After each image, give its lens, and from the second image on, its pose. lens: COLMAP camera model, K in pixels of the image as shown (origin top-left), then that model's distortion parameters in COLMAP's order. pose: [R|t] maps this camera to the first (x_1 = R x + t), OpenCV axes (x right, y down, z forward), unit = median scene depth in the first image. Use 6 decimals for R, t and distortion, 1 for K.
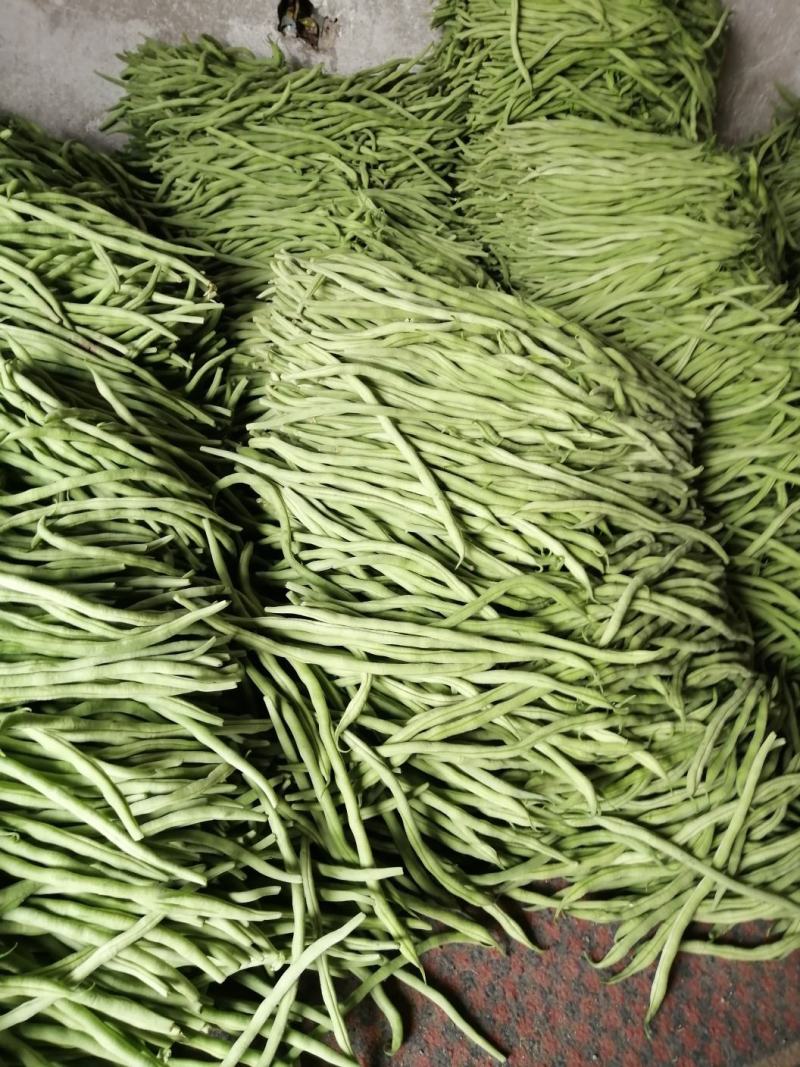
lens RADIAL K [[846.0, 0, 400.0], [0, 846.0, 533.5], [0, 0, 1]] dist [-0.046808, 0.062529]
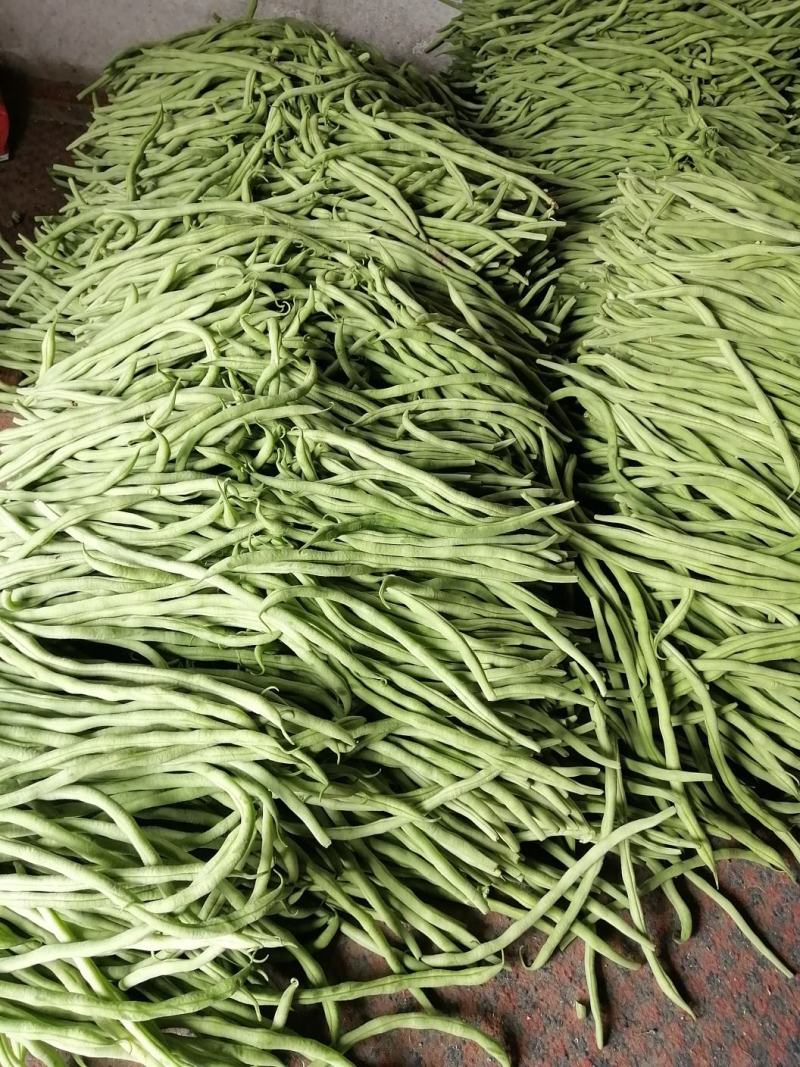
lens RADIAL K [[846.0, 0, 400.0], [0, 846.0, 533.5], [0, 0, 1]] dist [-0.046808, 0.062529]
pose [[0.959199, 0.111776, -0.259700, -0.106742], [-0.092105, 0.991963, 0.086754, 0.037993], [0.267310, -0.059294, 0.961785, -0.068825]]
